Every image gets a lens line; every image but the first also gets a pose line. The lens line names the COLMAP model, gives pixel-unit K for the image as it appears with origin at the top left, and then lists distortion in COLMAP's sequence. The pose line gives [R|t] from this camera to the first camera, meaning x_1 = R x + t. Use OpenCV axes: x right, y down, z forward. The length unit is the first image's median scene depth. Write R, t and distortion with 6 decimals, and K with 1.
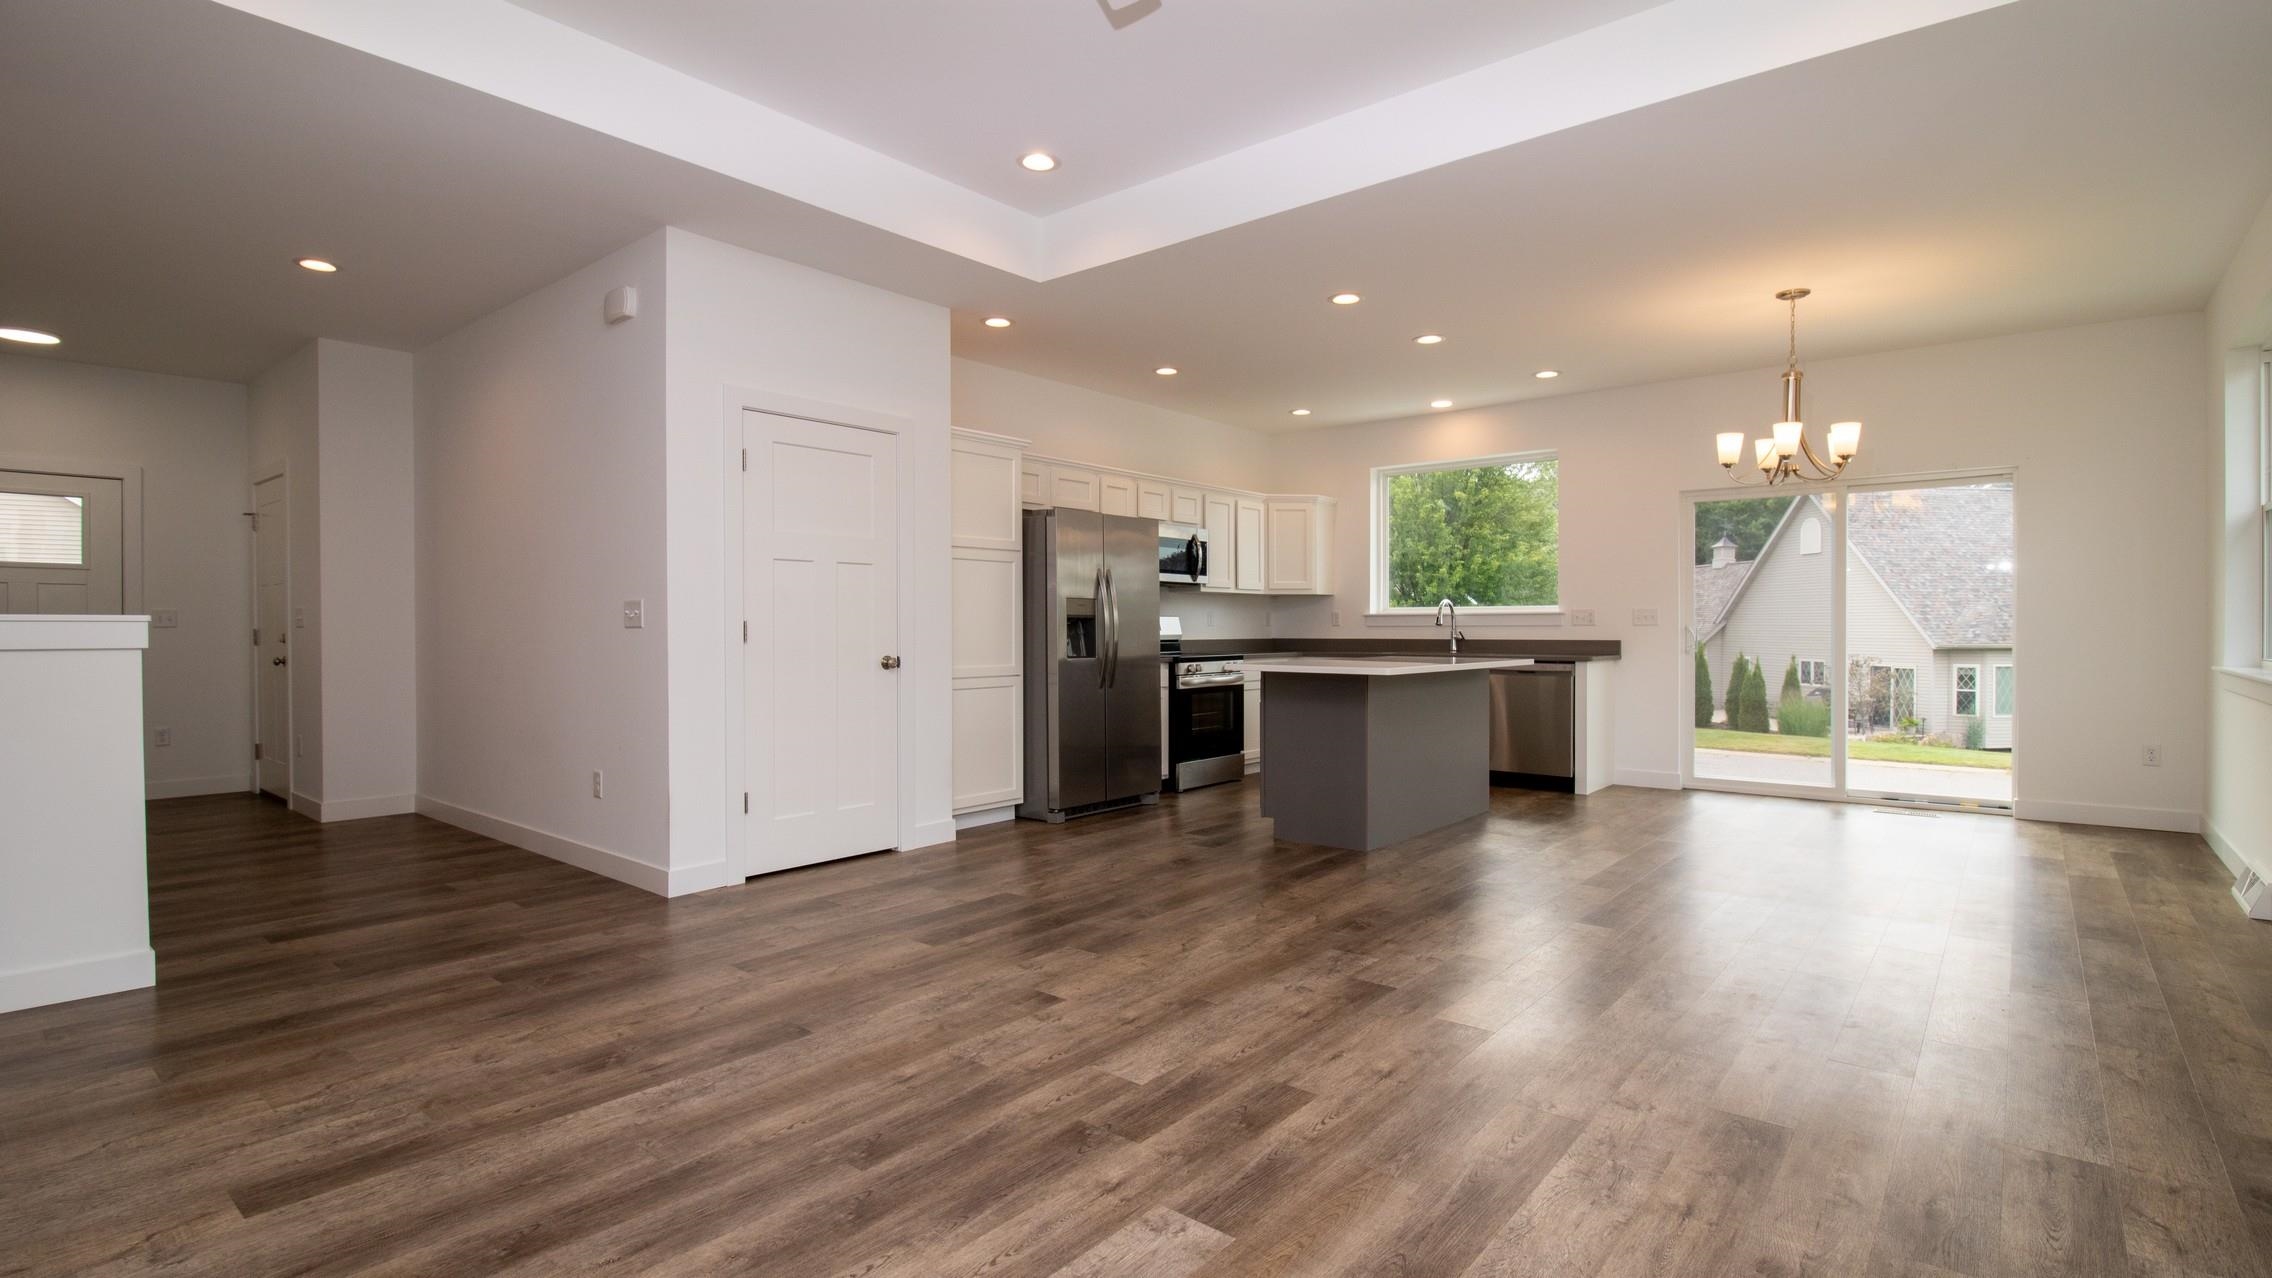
lens RADIAL K [[1060.3, 0, 1156.1], [0, 1060.3, 633.9], [0, 0, 1]] dist [-0.000478, -0.012413]
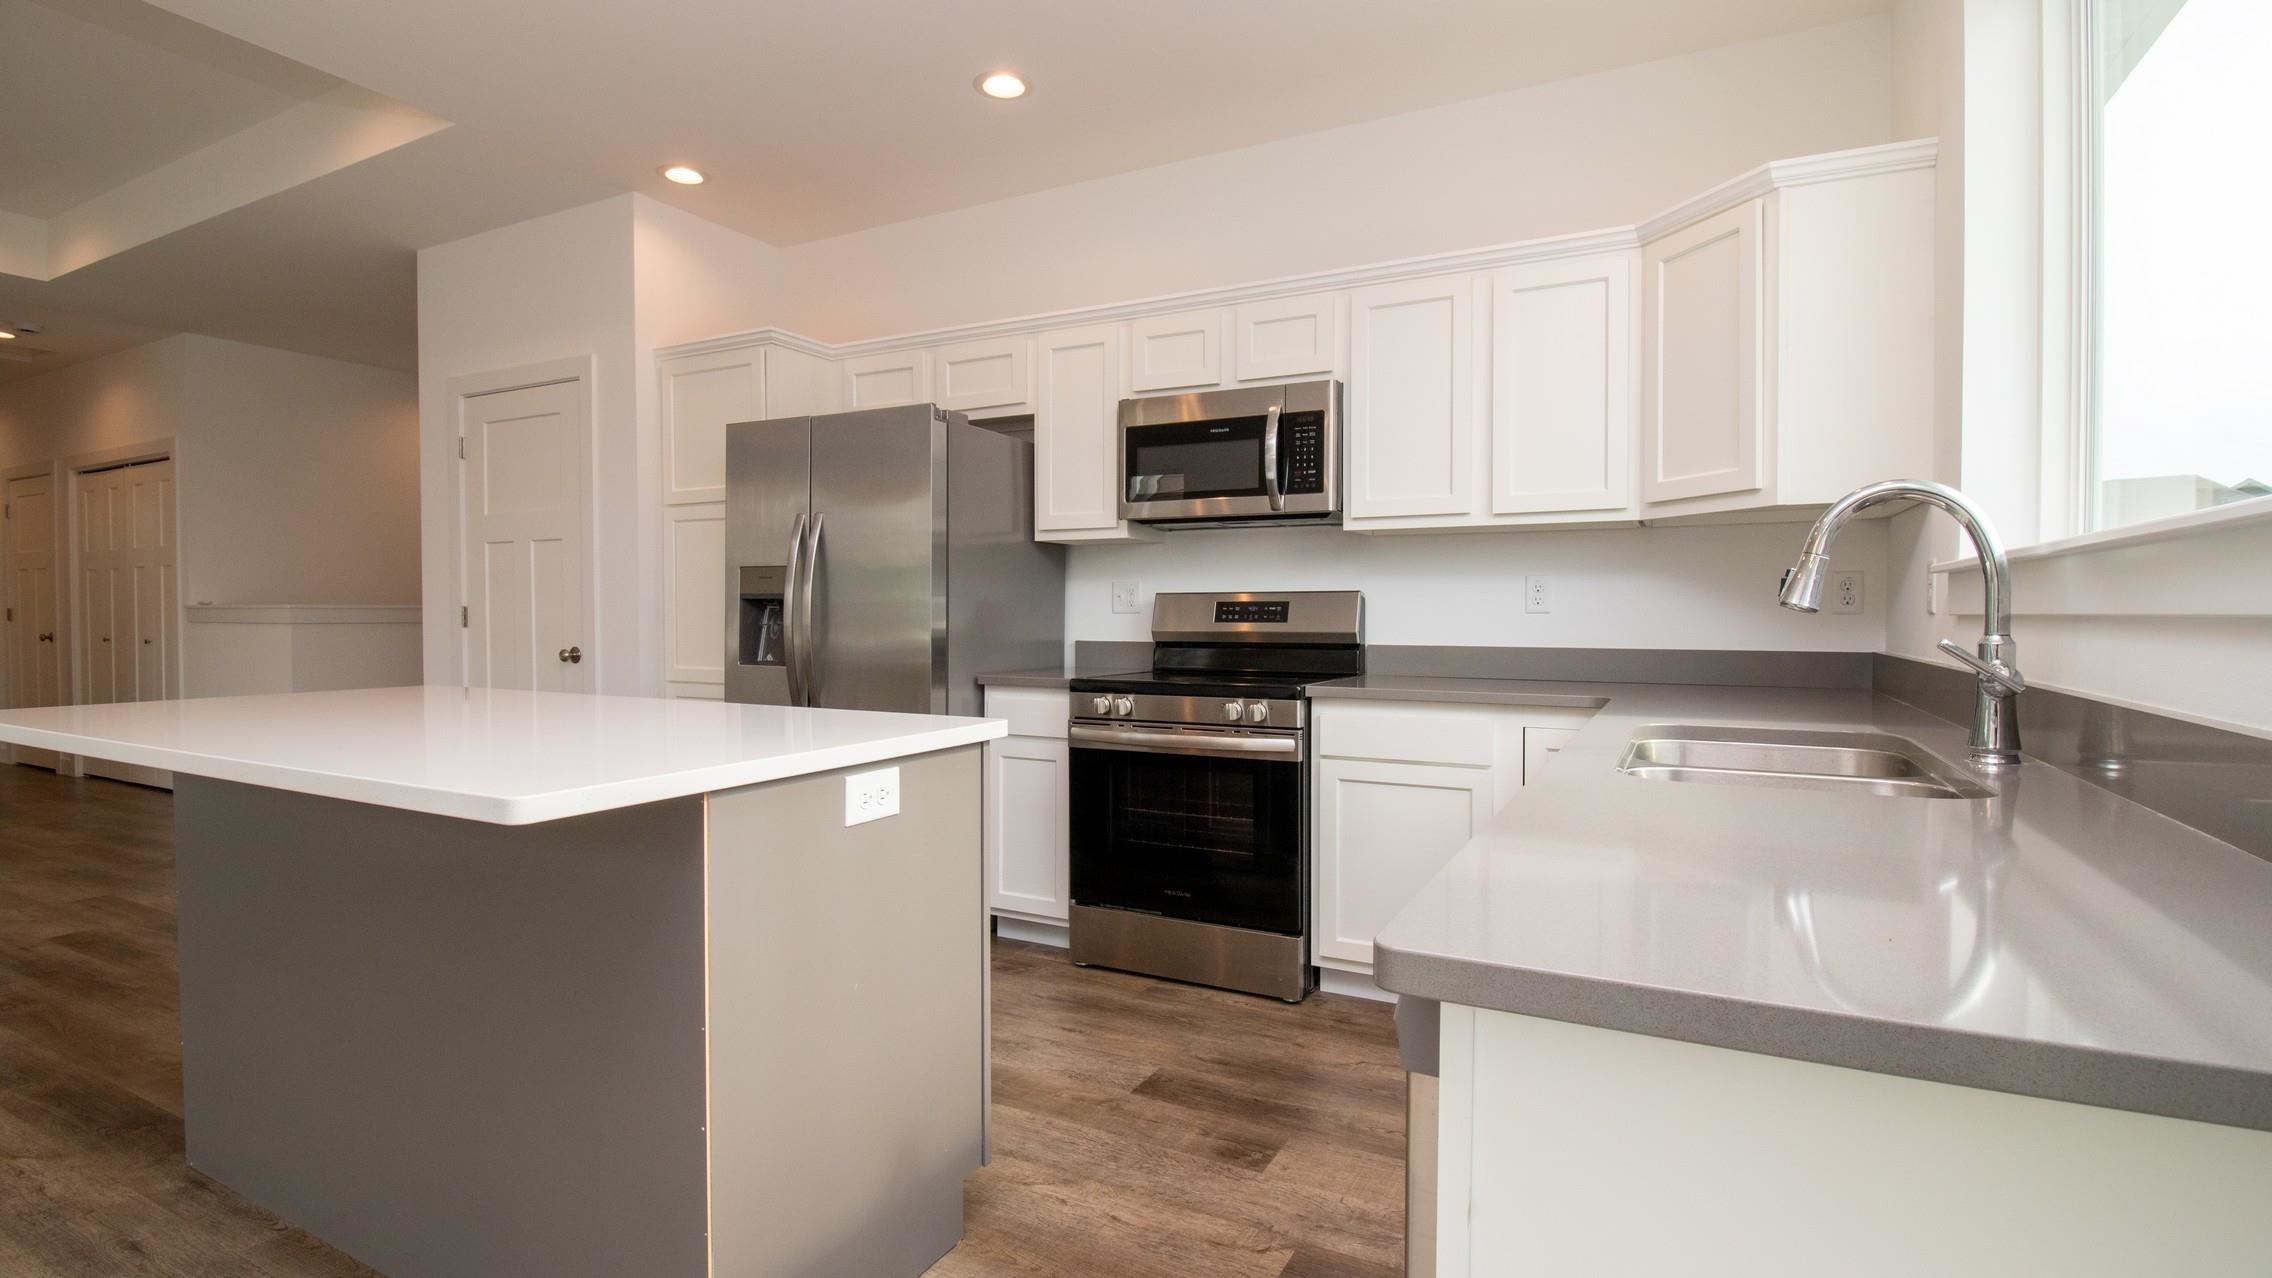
lens RADIAL K [[1060.3, 0, 1157.0], [0, 1060.3, 618.6], [0, 0, 1]] dist [-0.000478, -0.012413]
pose [[0.204475, 0.005688, -0.978855, 0.565378], [-0.010017, 0.999943, 0.003719, -0.007982], [0.978821, 0.009045, 0.204520, 1.094778]]
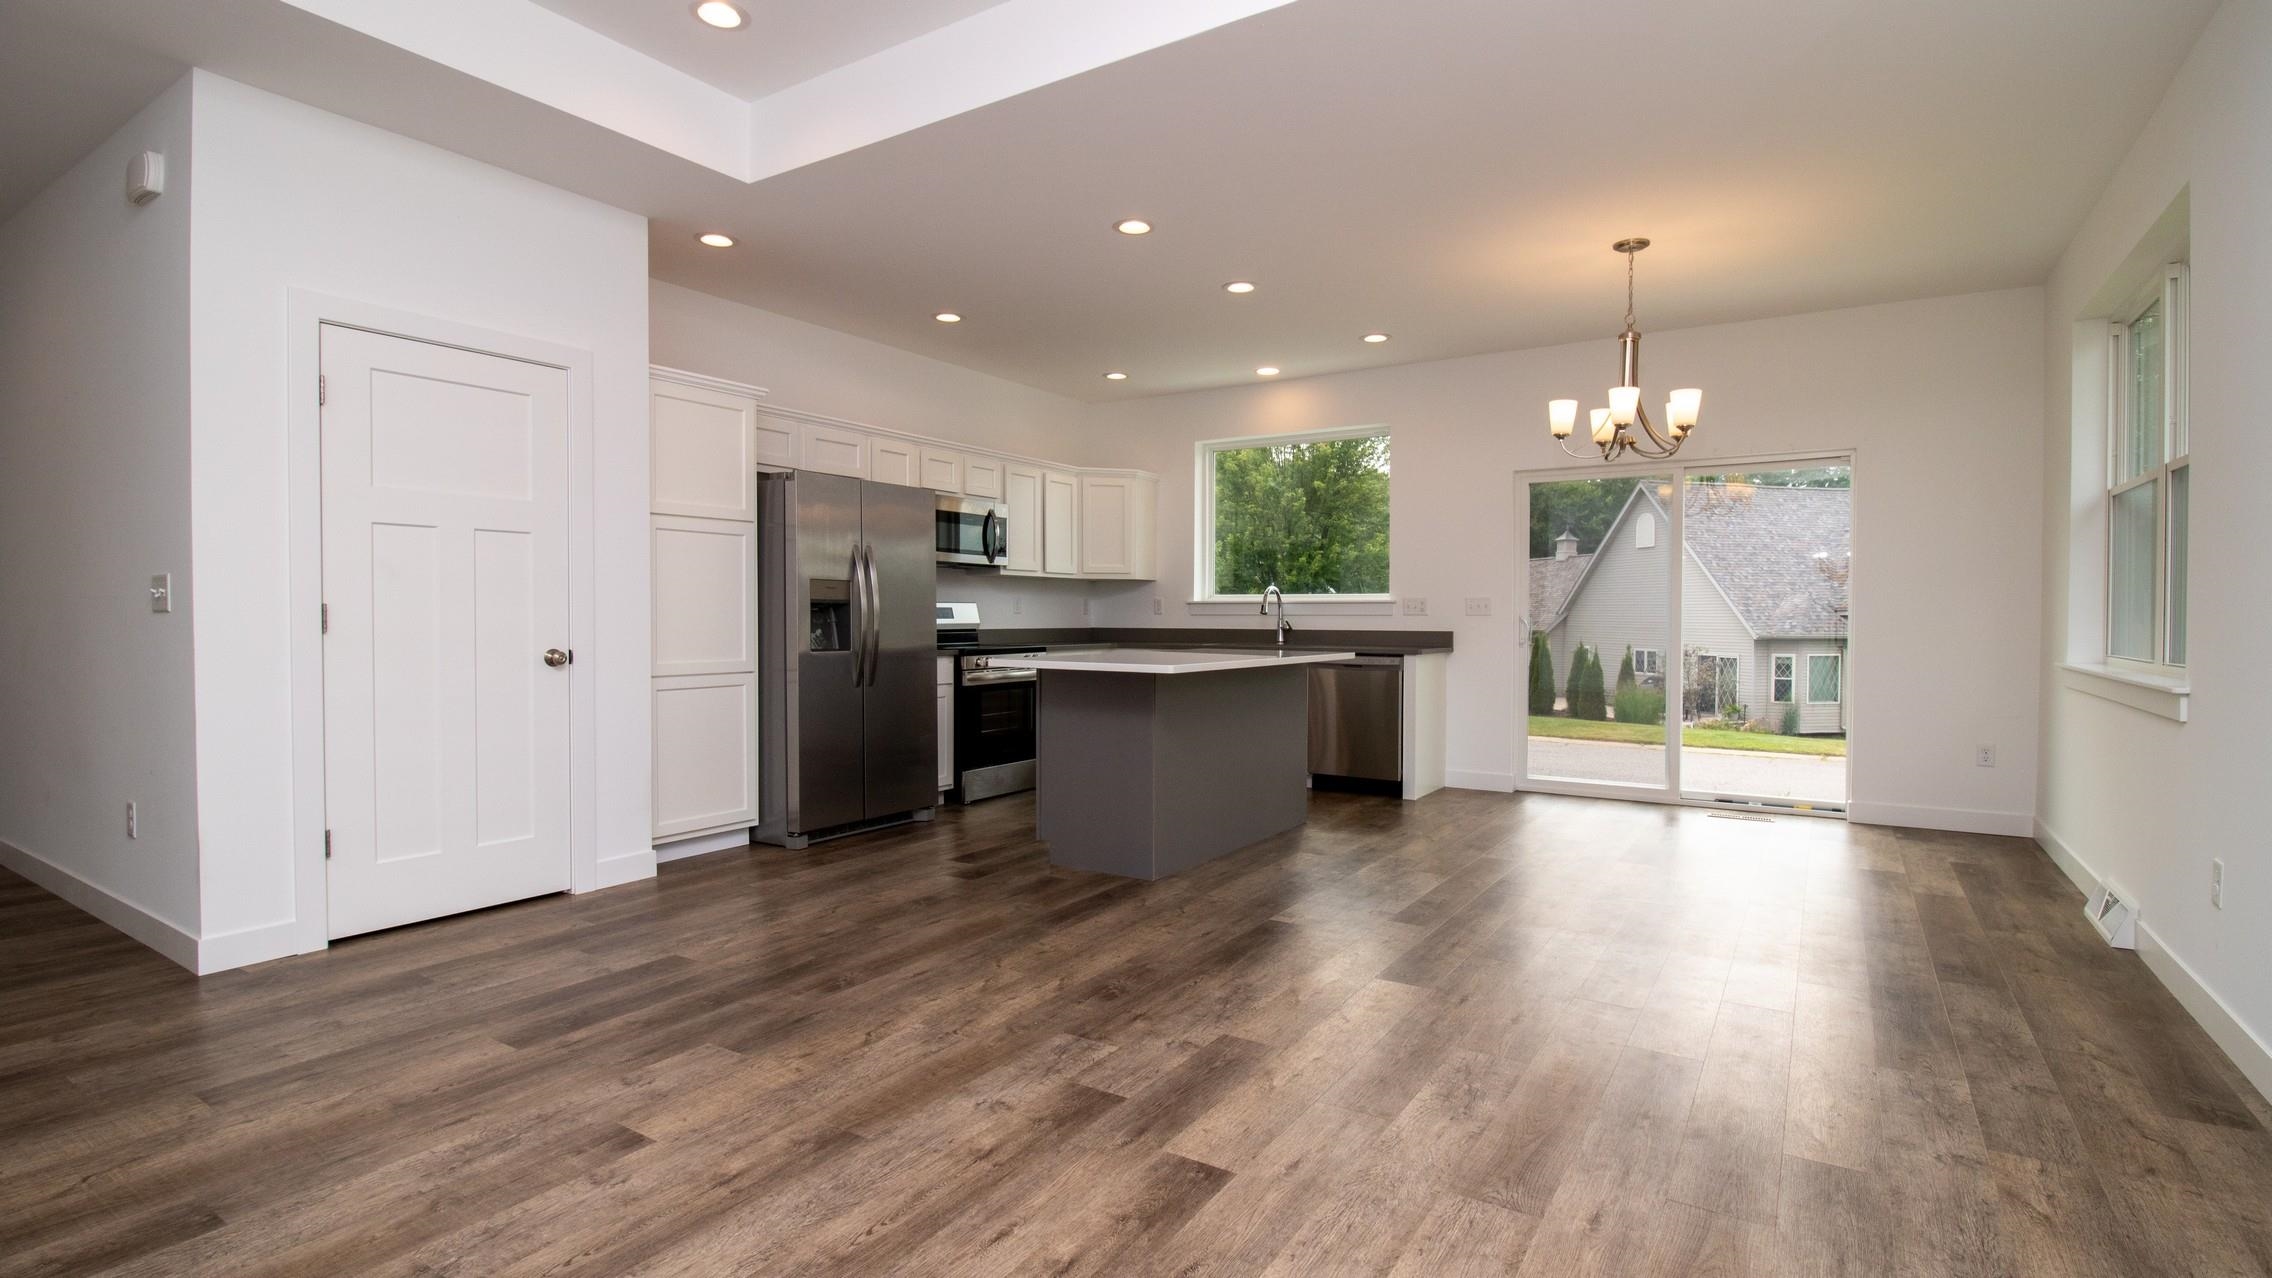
lens RADIAL K [[1060.3, 0, 1157.2], [0, 1060.3, 631.2], [0, 0, 1]] dist [-0.000478, -0.012413]
pose [[0.992432, 0.003402, 0.122750, 0.082674], [-0.004492, 0.999953, 0.008608, -0.001241], [-0.122715, -0.009095, 0.992400, 0.136370]]
